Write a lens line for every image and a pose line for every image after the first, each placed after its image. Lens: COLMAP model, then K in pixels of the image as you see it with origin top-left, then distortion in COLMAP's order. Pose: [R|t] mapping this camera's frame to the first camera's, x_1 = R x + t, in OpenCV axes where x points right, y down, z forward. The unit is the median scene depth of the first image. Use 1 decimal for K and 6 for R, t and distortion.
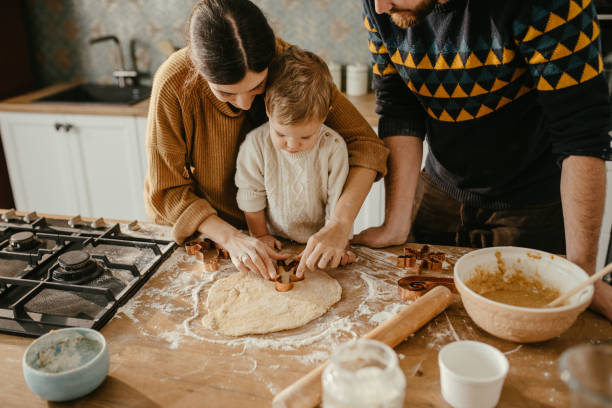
lens RADIAL K [[587.9, 0, 286.3], [0, 587.9, 192.1], [0, 0, 1]] dist [-0.032025, 0.006935]
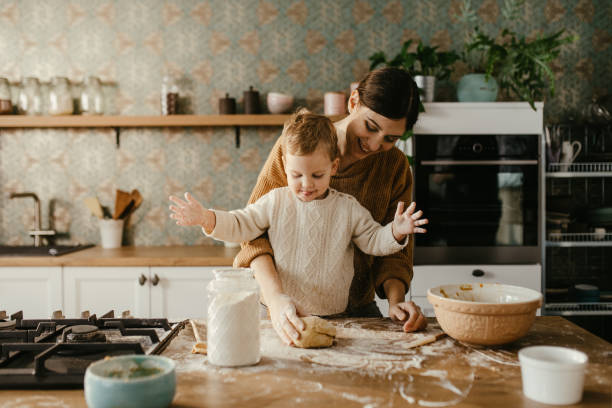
lens RADIAL K [[609.6, 0, 292.3], [0, 609.6, 203.8], [0, 0, 1]] dist [0.007527, -0.014905]
pose [[0.973025, 0.017702, 0.230020, -0.231839], [0.062243, 0.939934, -0.335633, 0.237630], [-0.222145, 0.340897, 0.913478, -0.021599]]
